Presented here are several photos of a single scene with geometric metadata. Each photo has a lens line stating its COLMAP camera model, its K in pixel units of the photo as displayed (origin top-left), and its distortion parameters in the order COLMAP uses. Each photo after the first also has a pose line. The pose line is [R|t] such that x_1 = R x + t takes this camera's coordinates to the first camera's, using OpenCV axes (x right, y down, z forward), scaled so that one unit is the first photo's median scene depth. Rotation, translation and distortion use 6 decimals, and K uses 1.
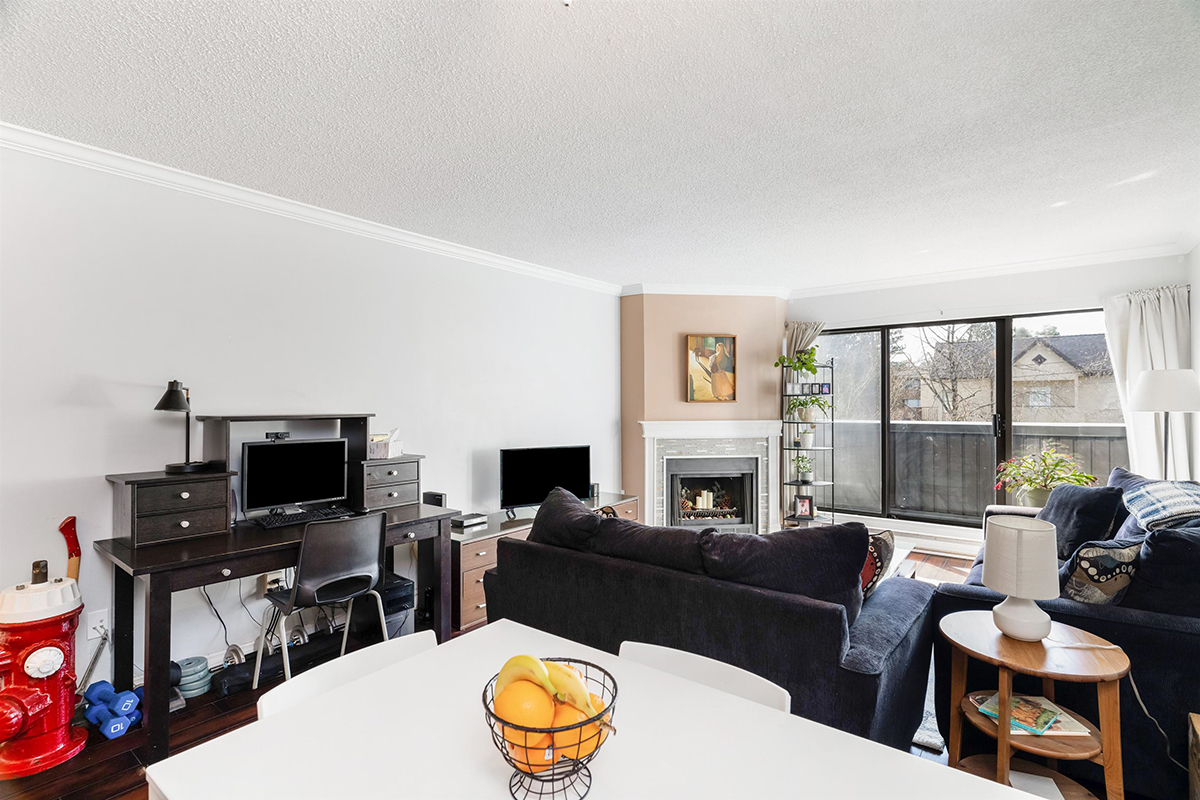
lens RADIAL K [[565.2, 0, 604.1], [0, 565.2, 400.8], [0, 0, 1]] dist [0.001133, 0.000321]
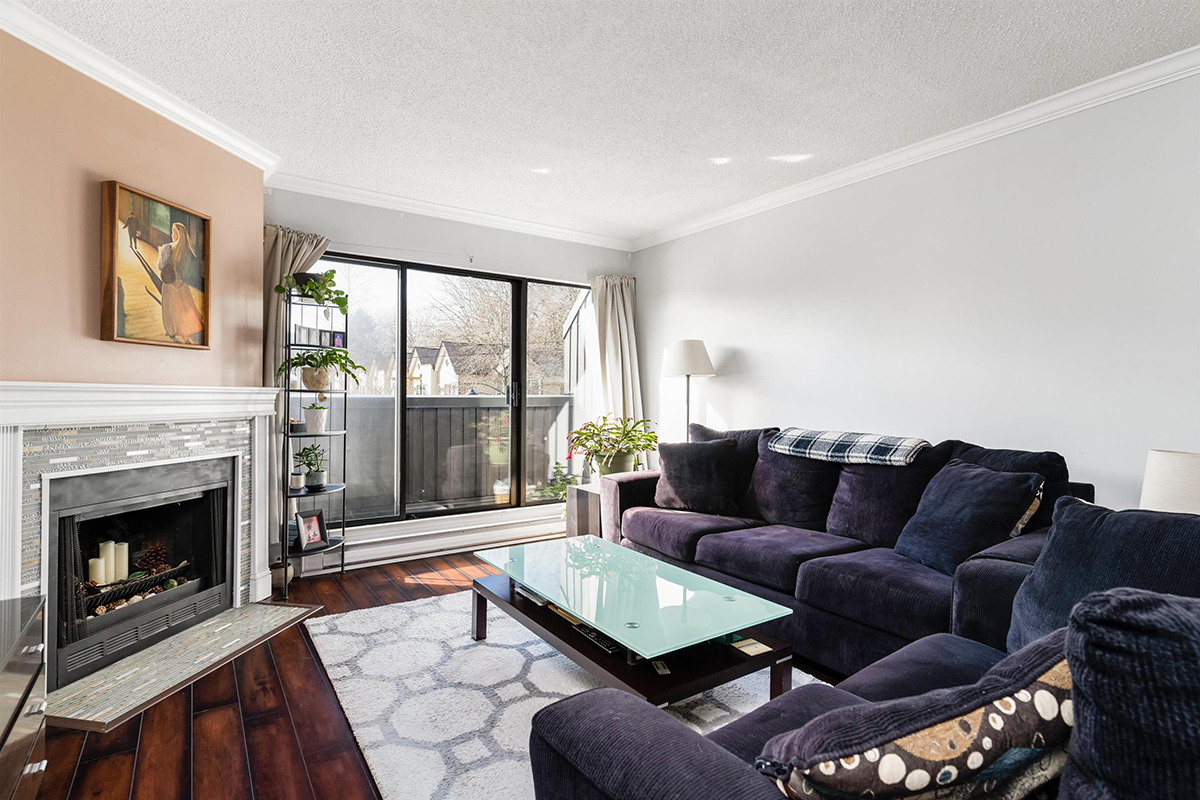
lens RADIAL K [[581.7, 0, 573.4], [0, 581.7, 396.0], [0, 0, 1]] dist [0.000444, 0.000043]
pose [[0.326934, 0.006992, 0.945021, -0.150375], [-0.009376, 0.999947, -0.004154, 0.042995], [-0.945001, -0.007503, 0.326982, 0.525640]]
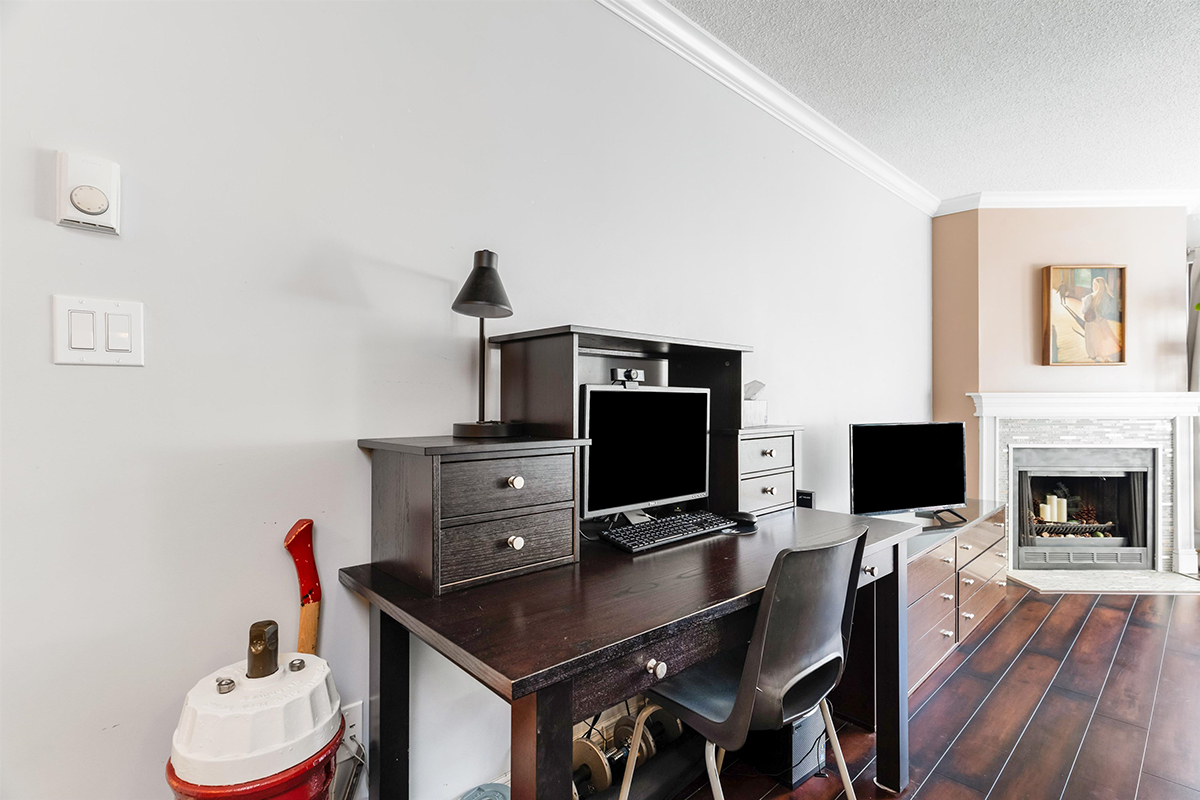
lens RADIAL K [[561.8, 0, 612.5], [0, 561.8, 403.7], [0, 0, 1]] dist [0.011431, -0.000124]
pose [[0.988037, 0.000247, -0.154215, -0.264079], [0.000682, 0.999982, 0.005970, 0.044107], [0.154213, -0.006004, 0.988019, 0.244256]]
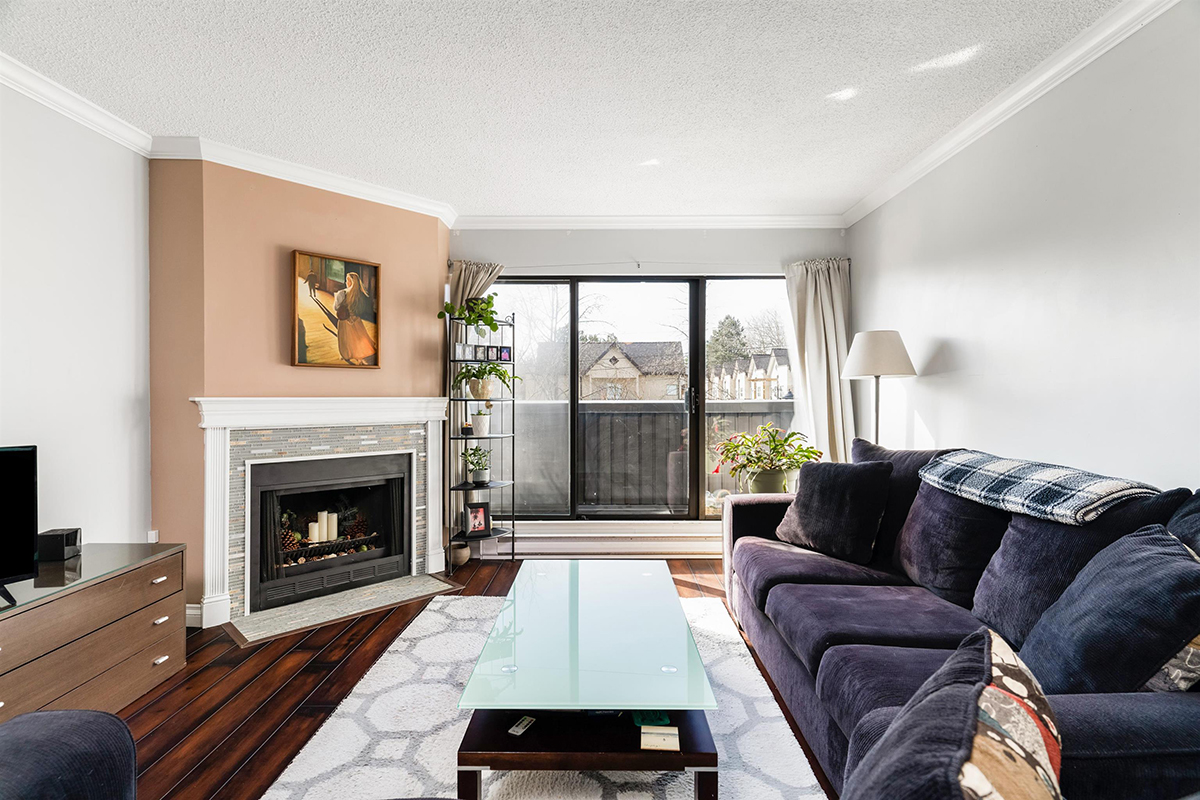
lens RADIAL K [[570.6, 0, 598.7], [0, 570.6, 395.3], [0, 0, 1]] dist [0.002239, 0.000002]
pose [[0.797275, 0.004744, 0.603598, 0.042082], [-0.003996, 0.999989, -0.002581, 0.033604], [-0.603603, -0.000354, 0.797285, 0.336286]]
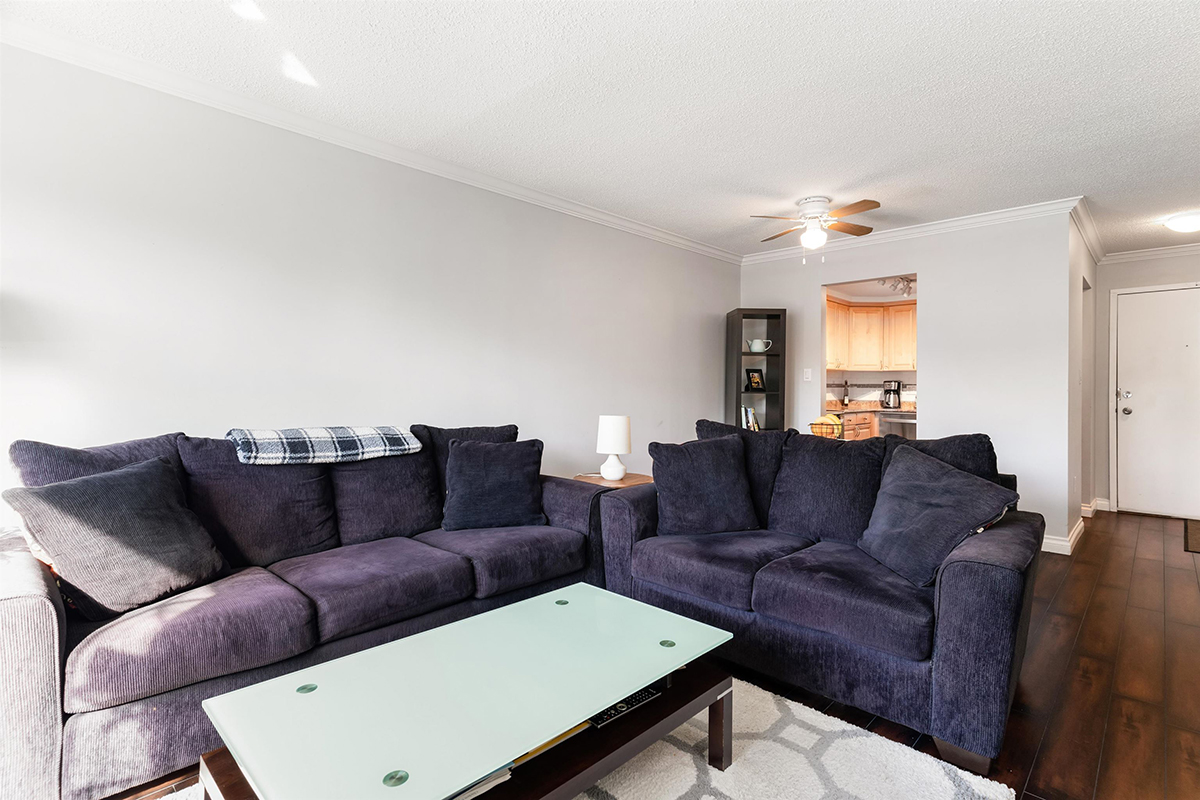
lens RADIAL K [[572.9, 0, 600.7], [0, 572.9, 387.7], [0, 0, 1]] dist [-0.000365, 0.001069]
pose [[-0.993570, -0.002076, 0.113201, 0.190638], [-0.002285, 0.999996, -0.001715, 0.040515], [-0.113197, -0.001963, -0.993571, 0.913571]]
